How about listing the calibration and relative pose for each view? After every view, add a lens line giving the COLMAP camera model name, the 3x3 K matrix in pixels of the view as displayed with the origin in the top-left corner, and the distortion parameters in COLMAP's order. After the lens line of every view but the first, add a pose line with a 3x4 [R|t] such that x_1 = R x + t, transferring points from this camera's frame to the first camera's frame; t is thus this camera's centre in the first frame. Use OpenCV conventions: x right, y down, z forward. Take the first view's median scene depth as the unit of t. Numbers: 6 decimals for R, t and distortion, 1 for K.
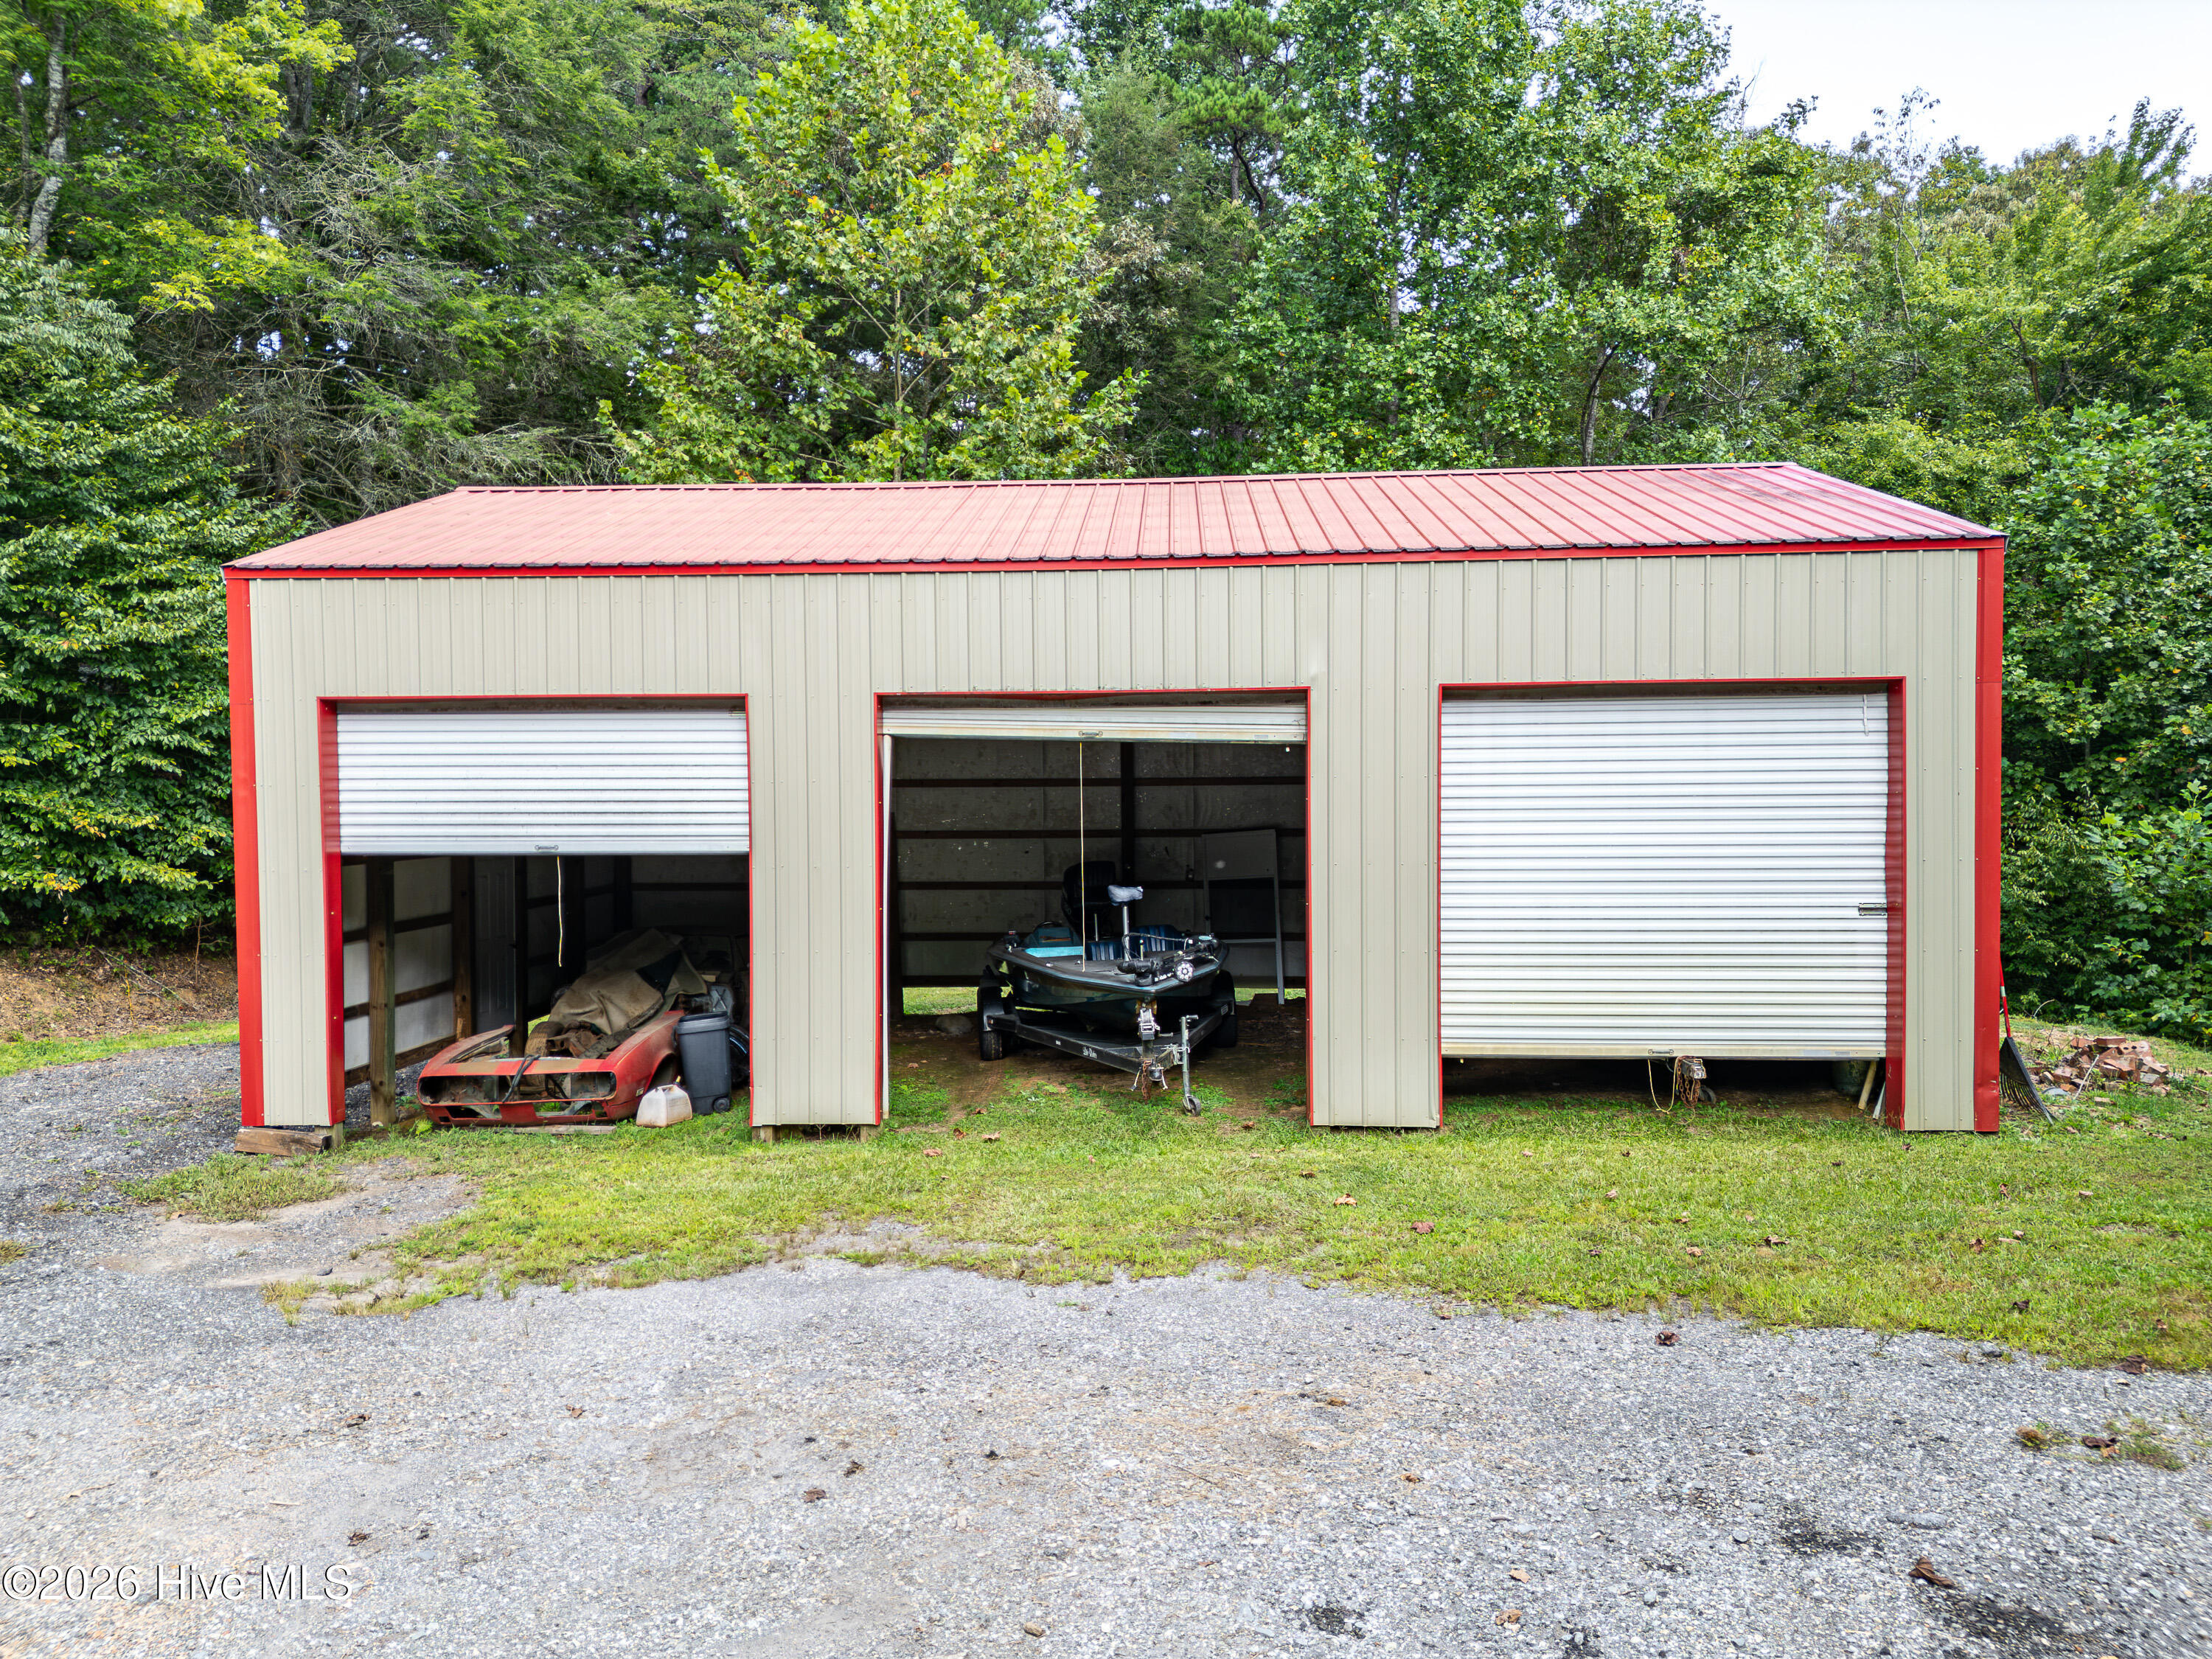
lens RADIAL K [[1520.8, 0, 1097.6], [0, 1520.8, 833.2], [0, 0, 1]] dist [0.056204, -0.046651]
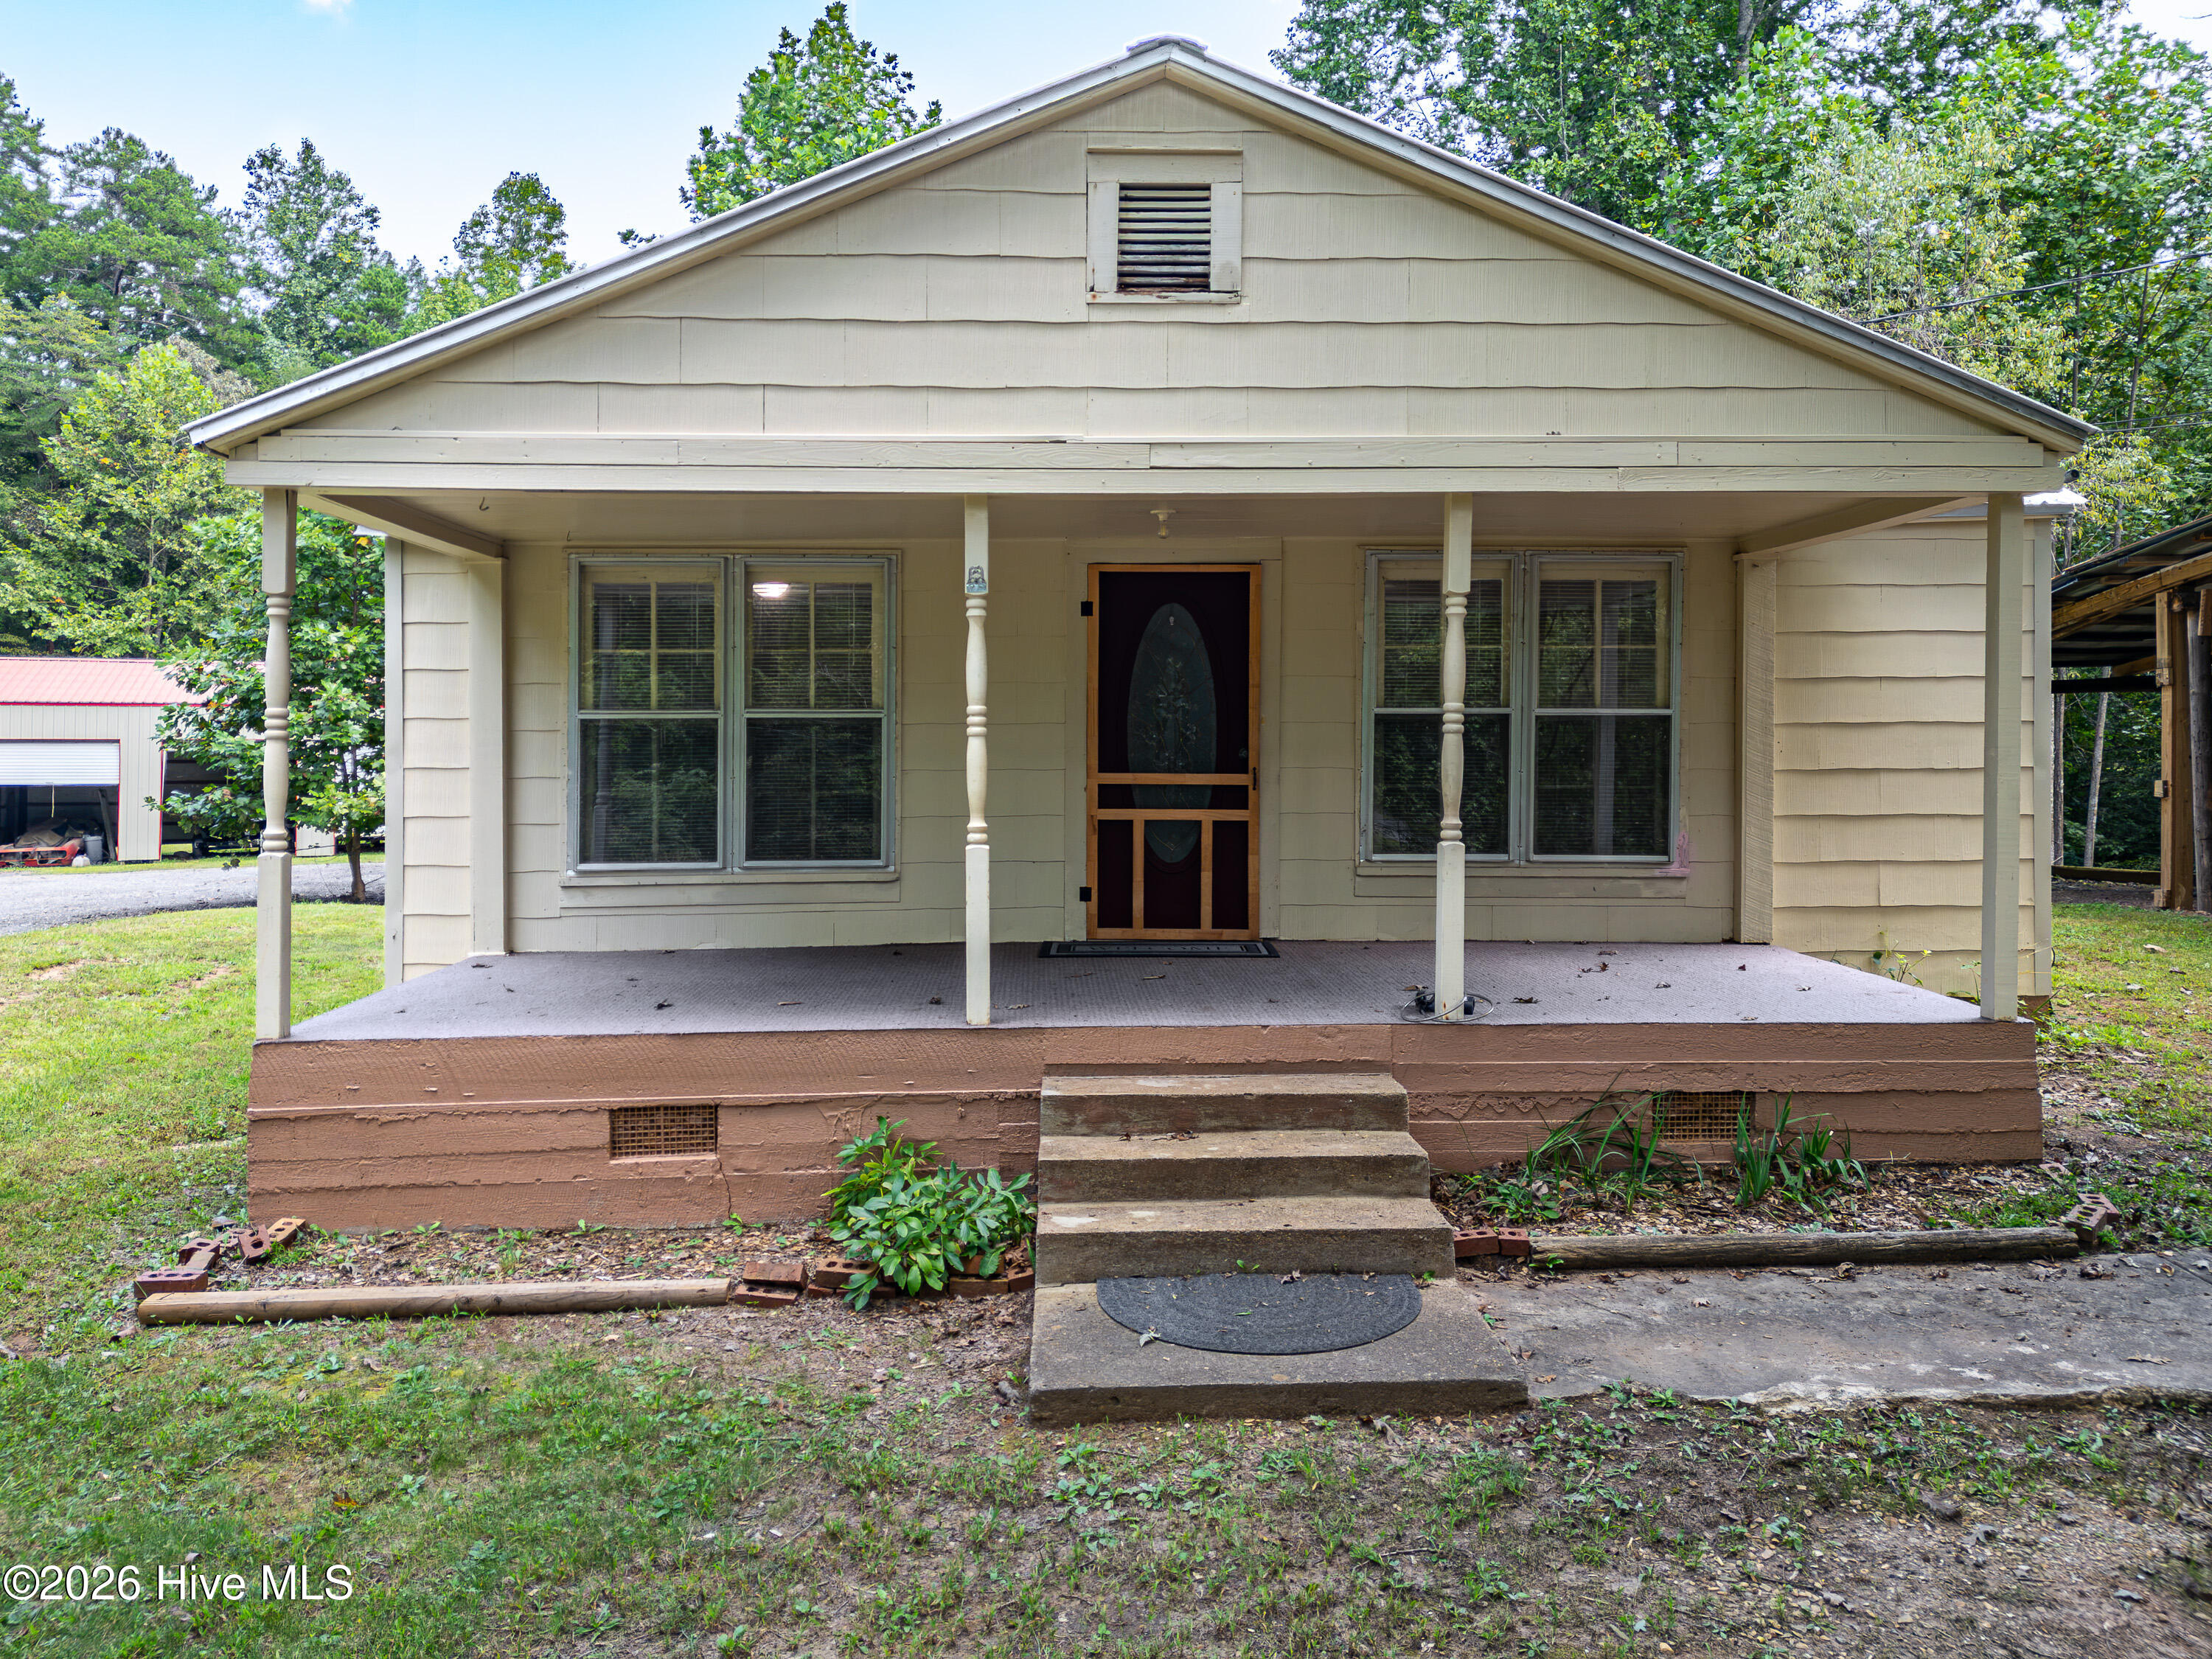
lens RADIAL K [[1566.6, 0, 1103.5], [0, 1566.6, 750.2], [0, 0, 1]] dist [0.117292, -0.124564]
pose [[0.907695, 0.007910, 0.419556, 0.127906], [0.004839, 0.999558, -0.029315, 0.025940], [-0.419602, 0.028640, 0.907256, -1.547340]]
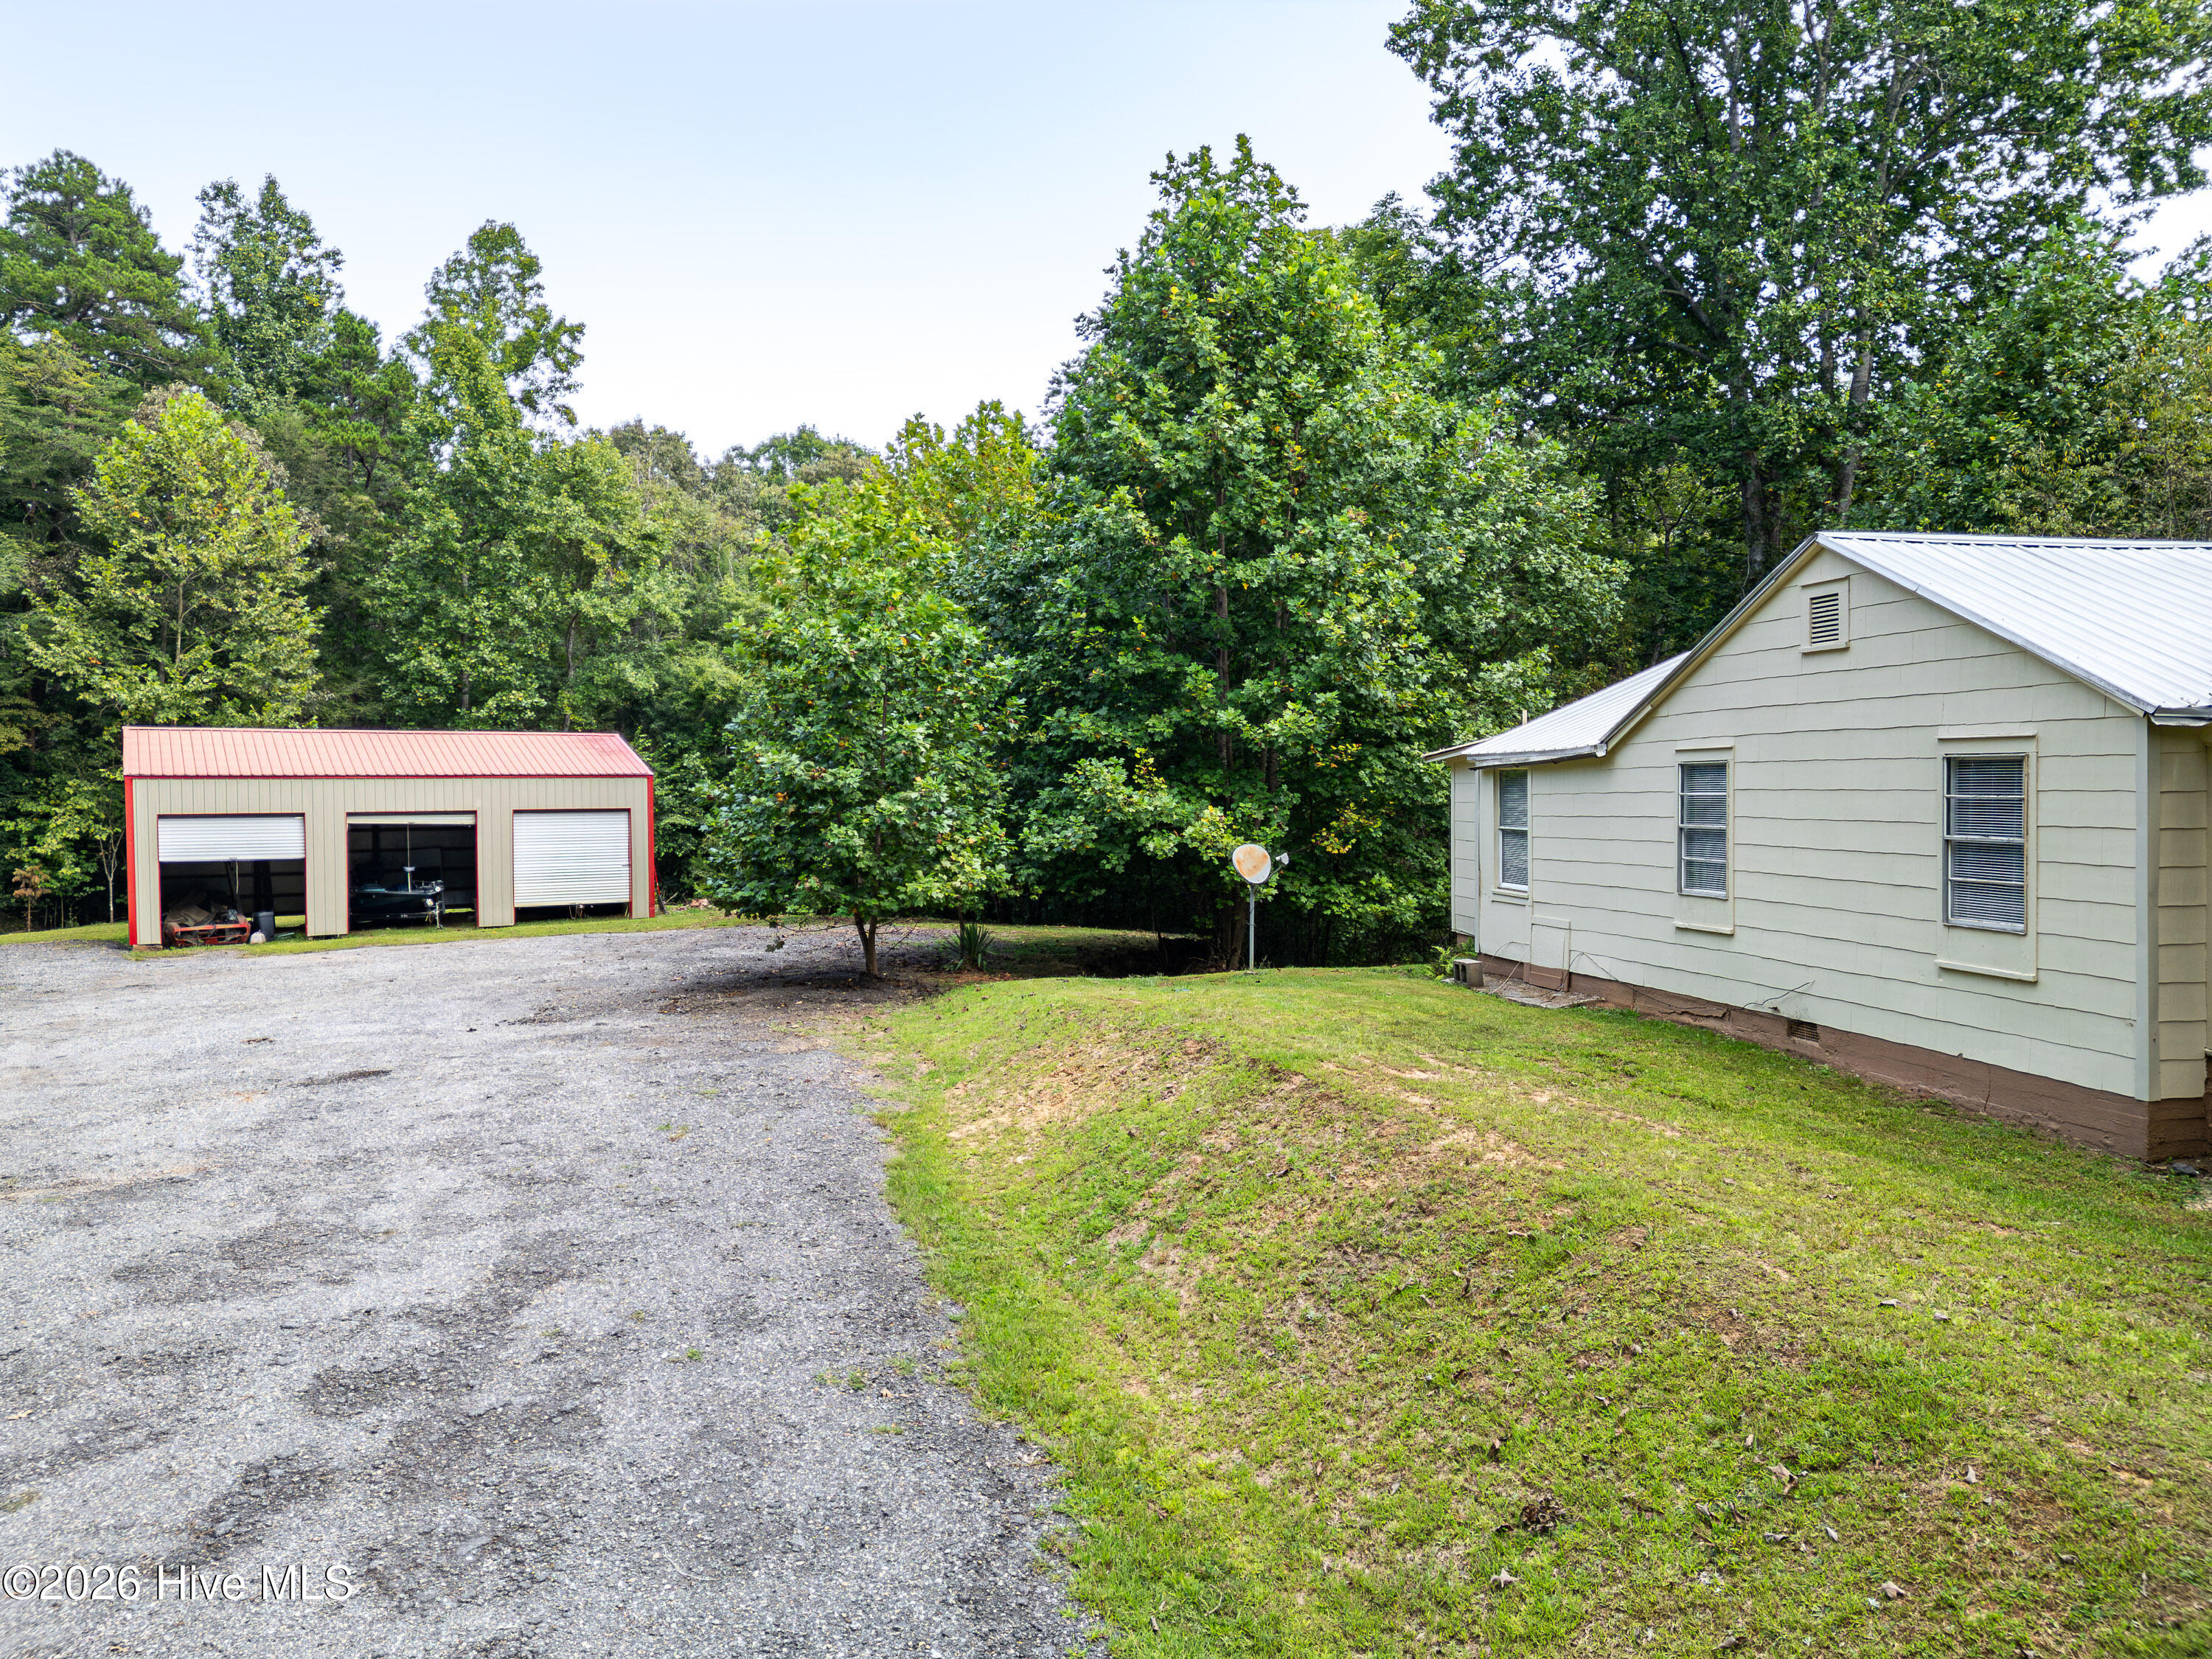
lens RADIAL K [[1520.8, 0, 1097.6], [0, 1520.8, 833.2], [0, 0, 1]] dist [0.056204, -0.046651]
pose [[0.816514, -0.013368, 0.577171, -0.358106], [0.016317, 0.999867, 0.000075, -0.006701], [-0.577095, 0.009357, 0.816623, -1.340343]]
